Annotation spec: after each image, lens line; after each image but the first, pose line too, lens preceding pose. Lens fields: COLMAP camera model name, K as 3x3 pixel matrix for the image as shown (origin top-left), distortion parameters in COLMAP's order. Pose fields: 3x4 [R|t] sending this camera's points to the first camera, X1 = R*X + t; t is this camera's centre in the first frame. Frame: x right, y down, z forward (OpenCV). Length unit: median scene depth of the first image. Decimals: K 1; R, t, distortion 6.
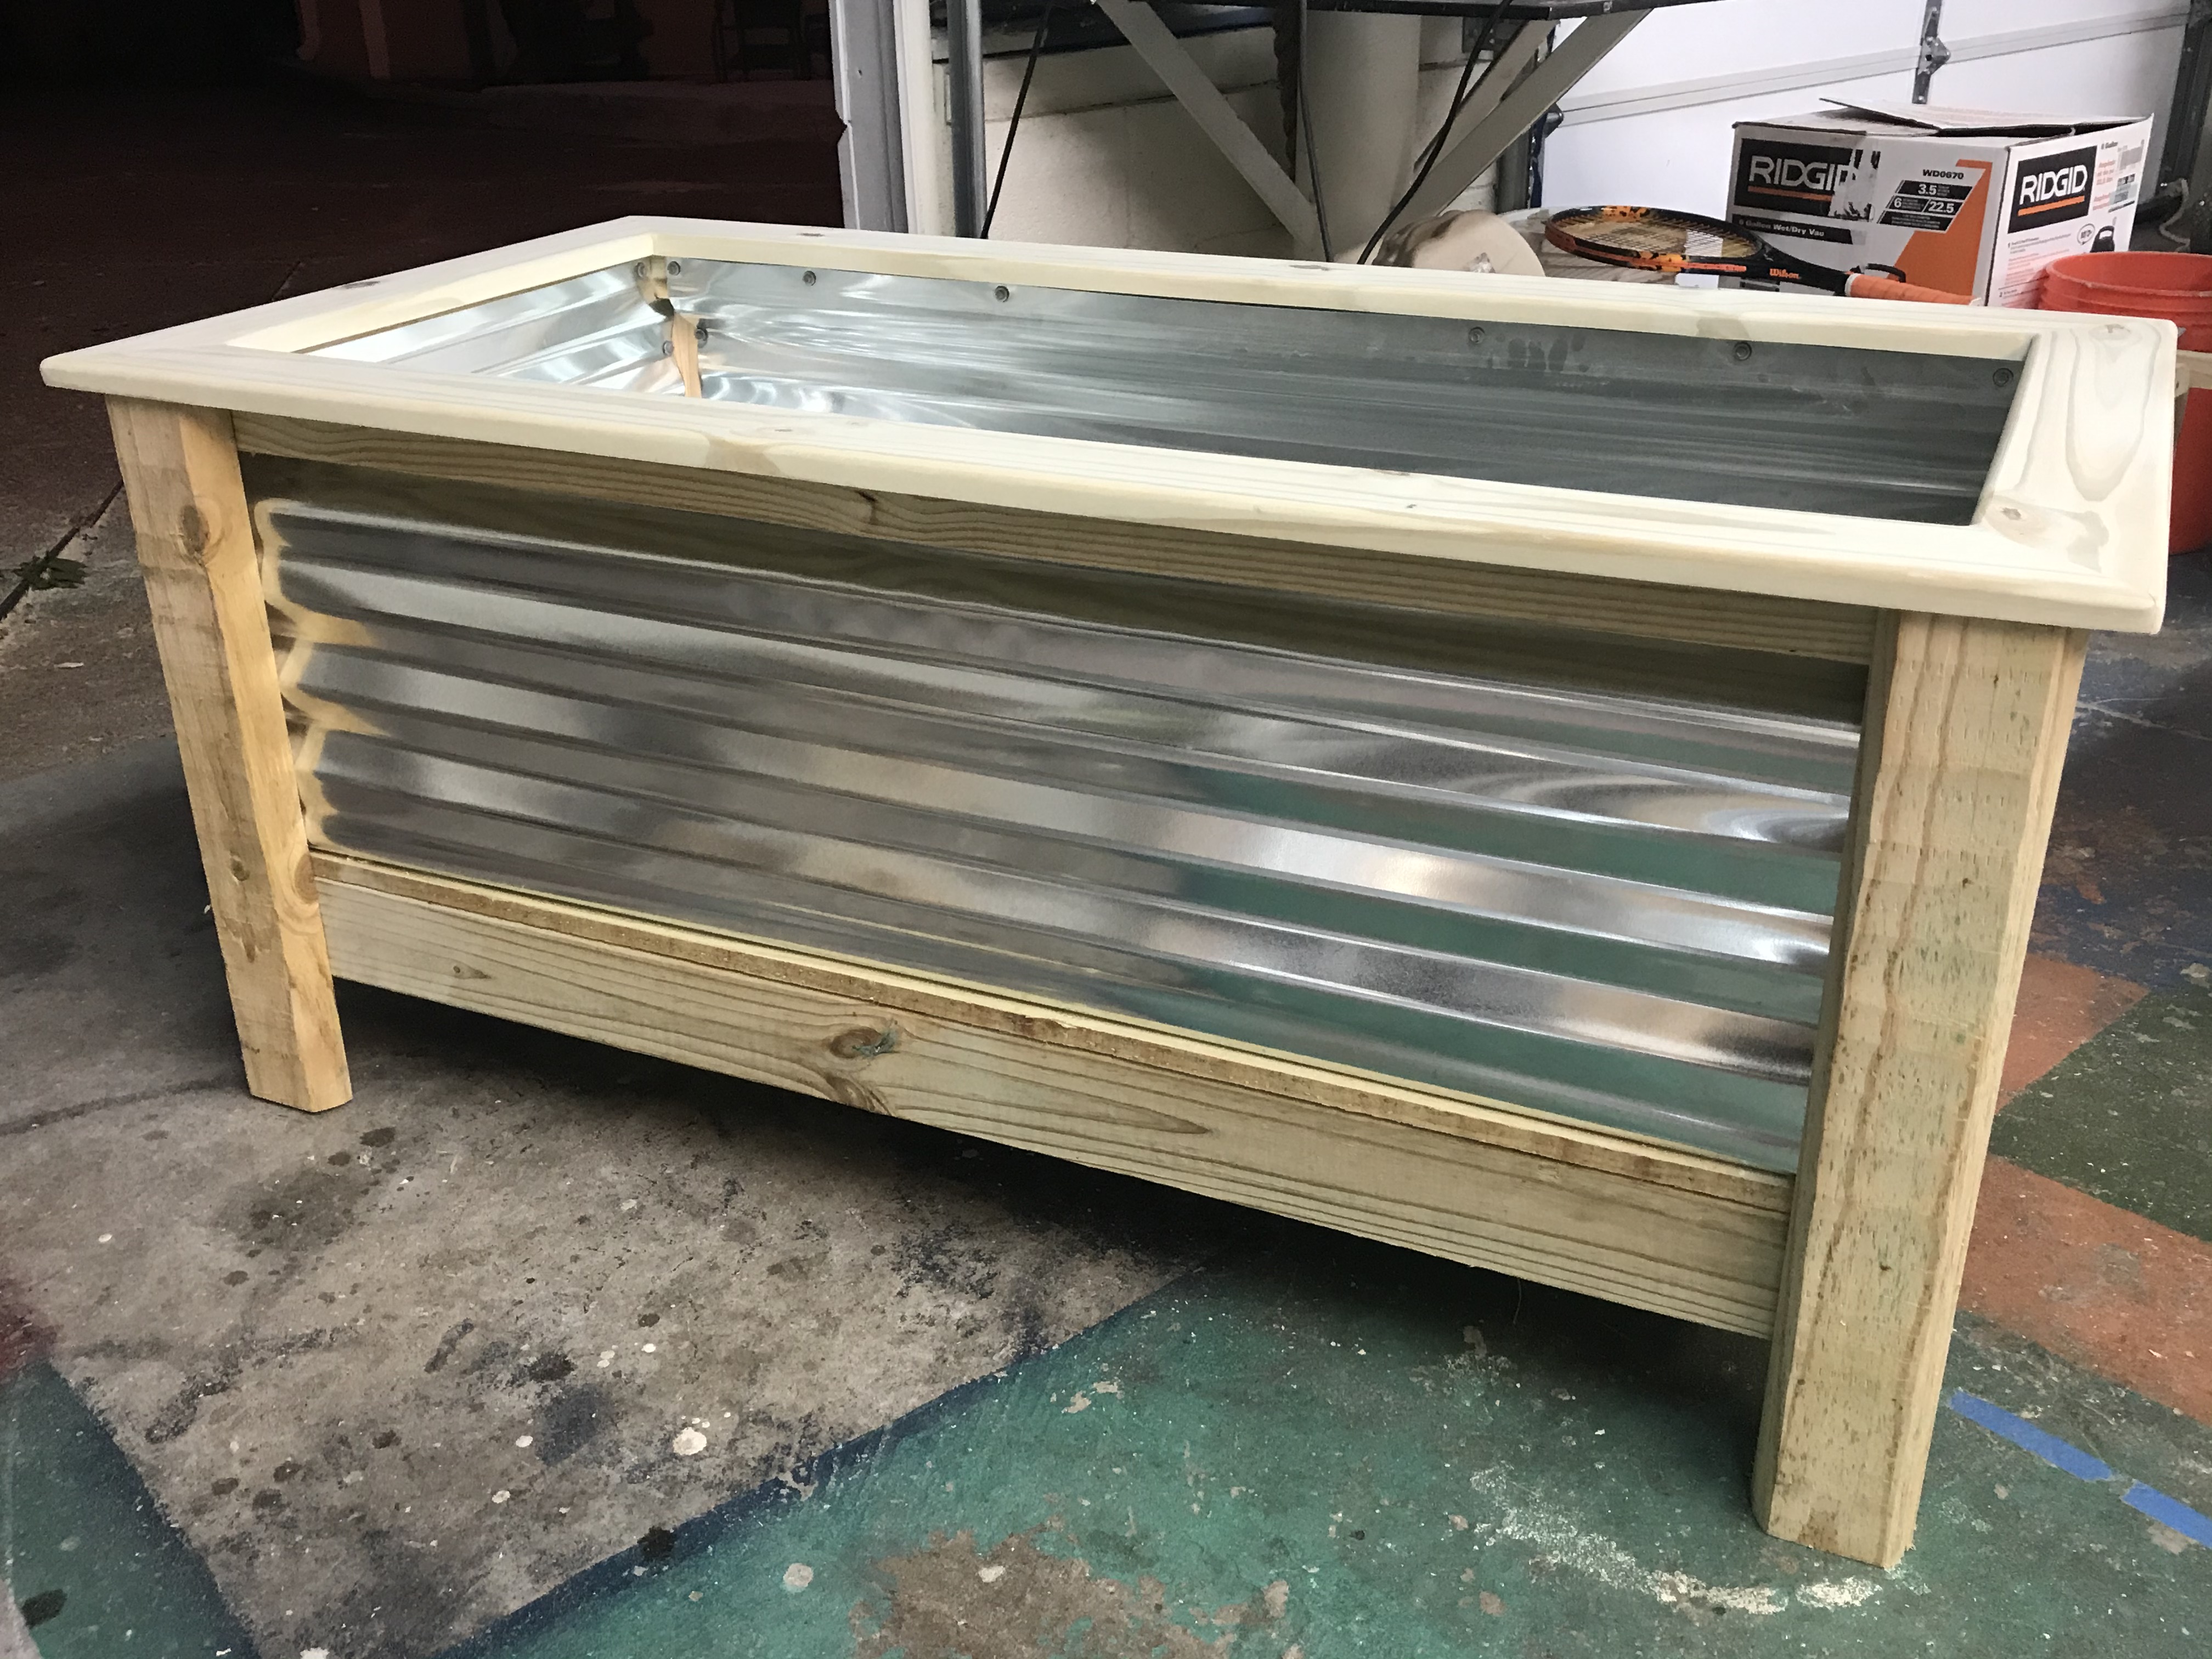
lens RADIAL K [[2103.5, 0, 1108.3], [0, 2103.5, 821.8], [0, 0, 1]] dist [0.015722, 0.000000]
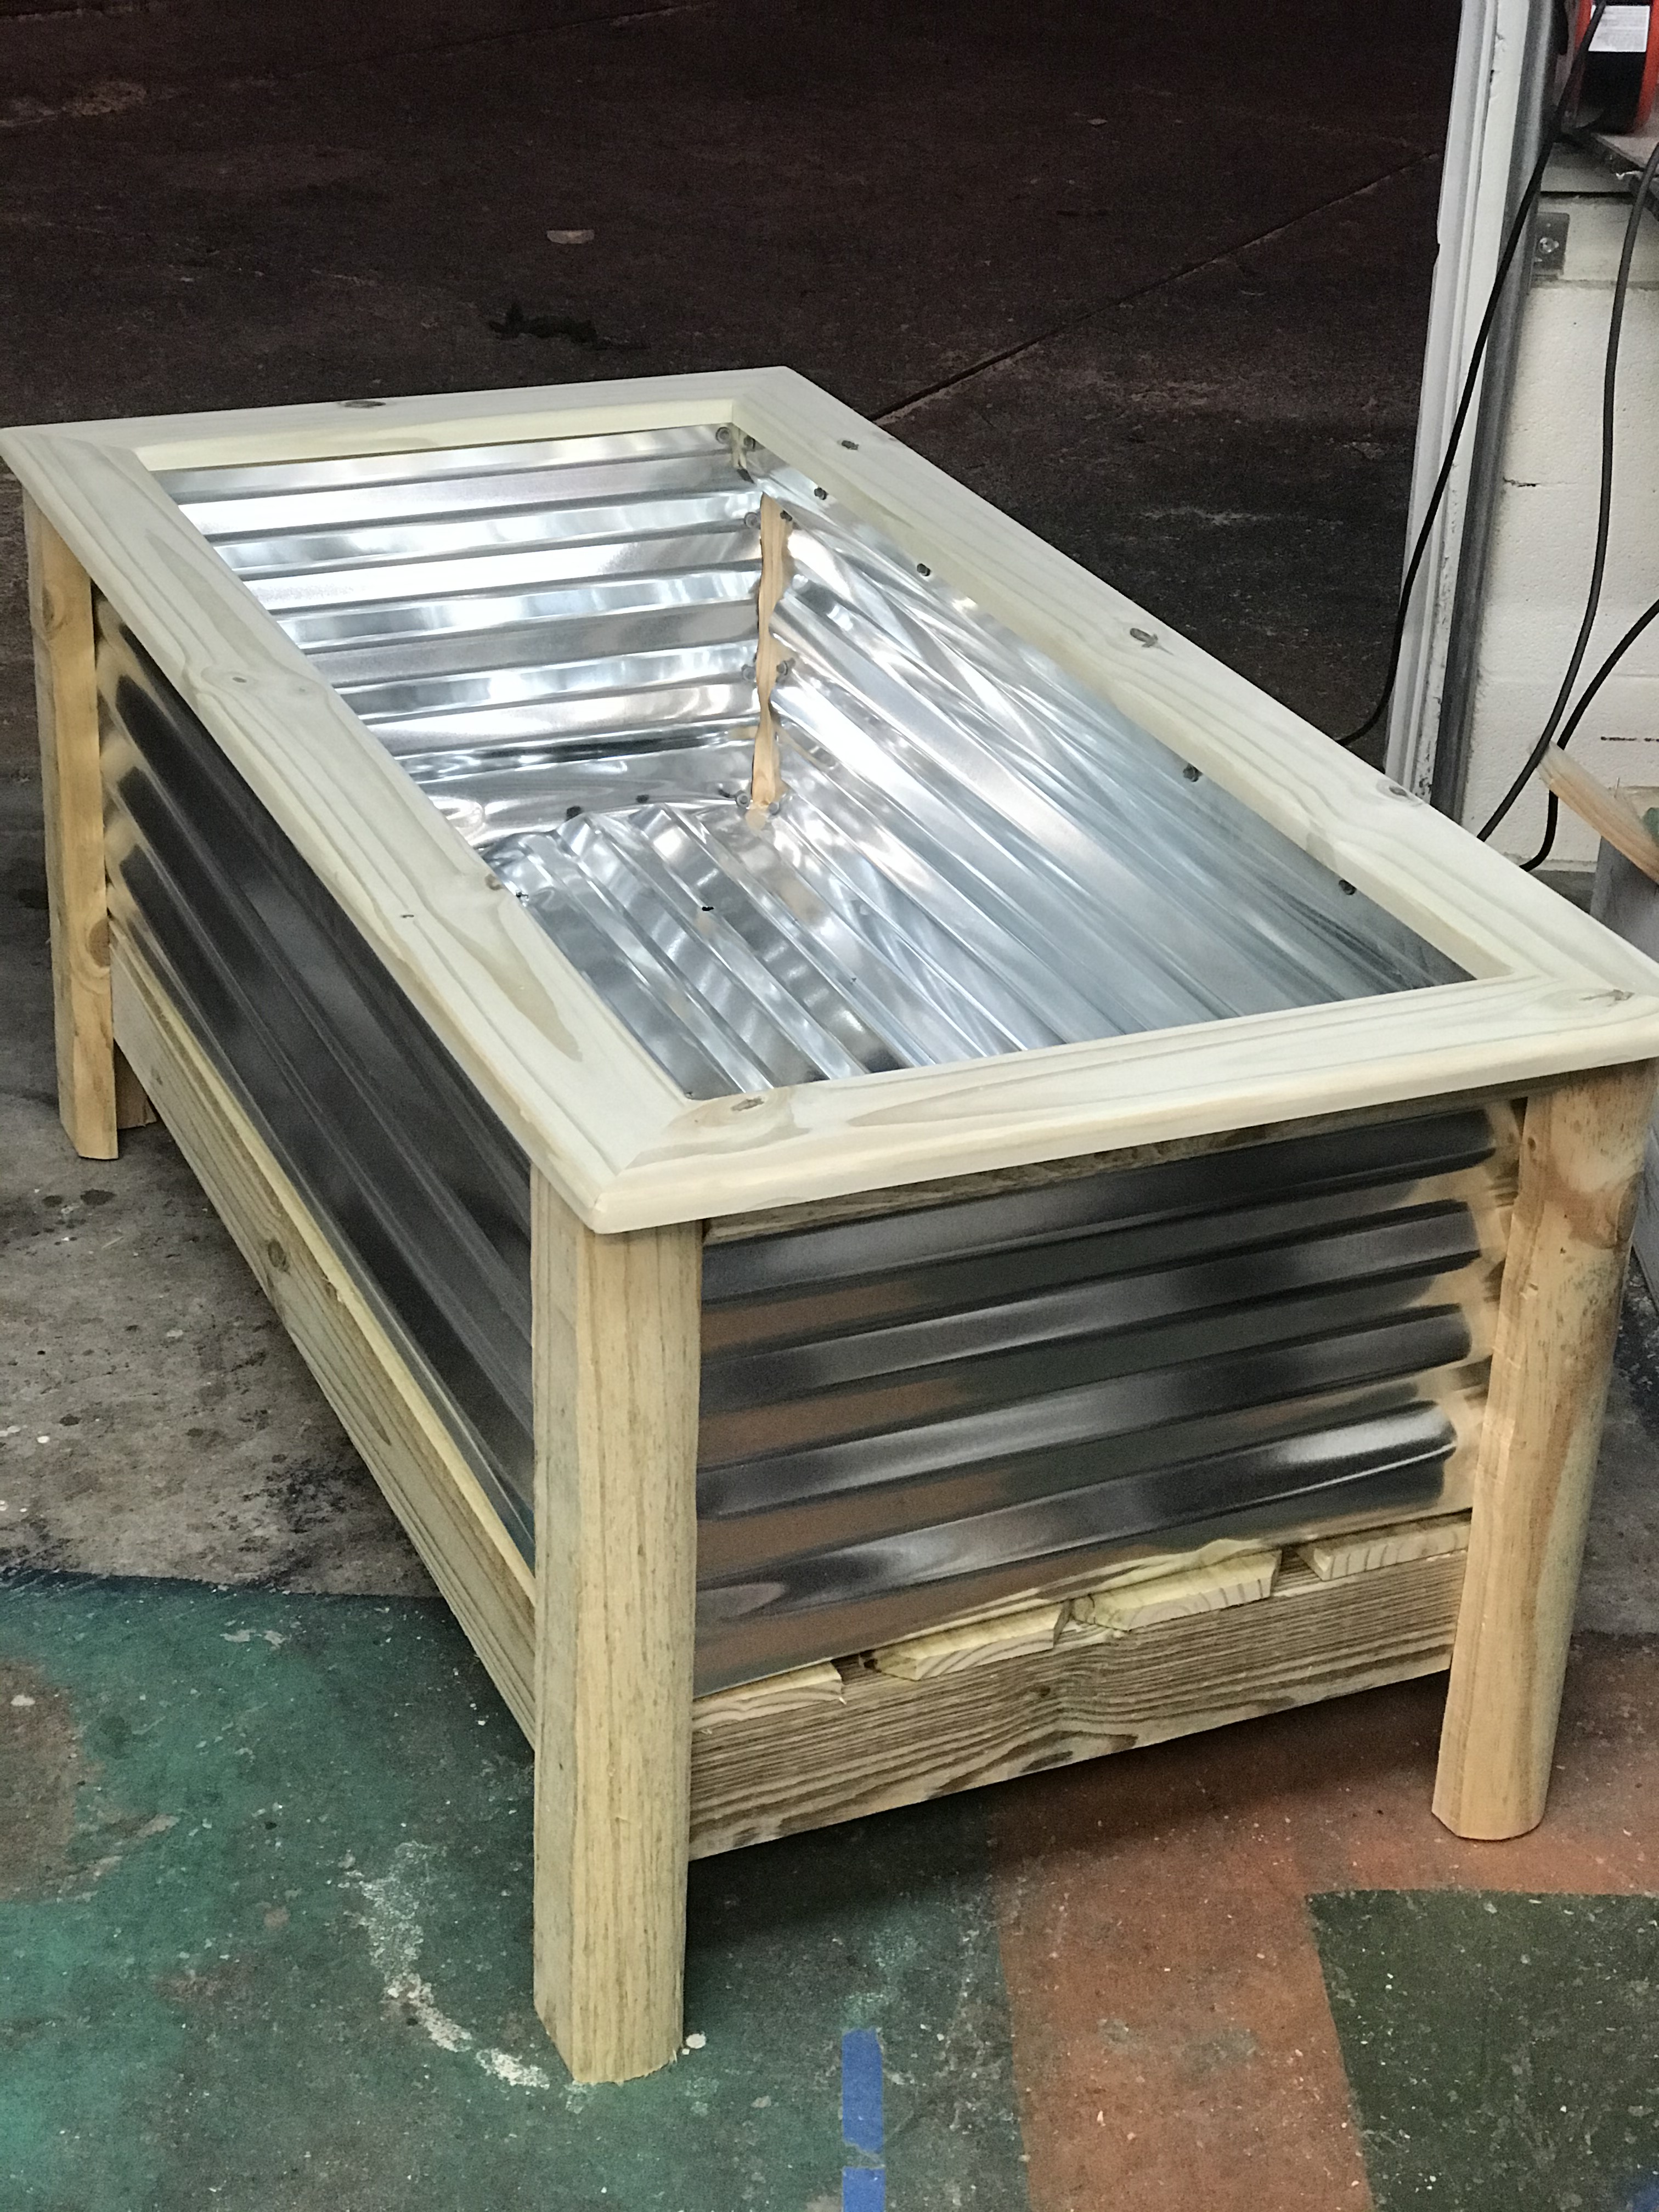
lens RADIAL K [[3697.0, 0, 828.4], [0, 3697.0, 1108.3], [0, 0, 1]] dist [0.056681, 0.000000]
pose [[0.743440, 0.339005, -0.576517, 1.150353], [-0.320224, 0.937213, 0.138162, -0.311360], [0.587157, 0.081900, 0.805319, -0.327721]]
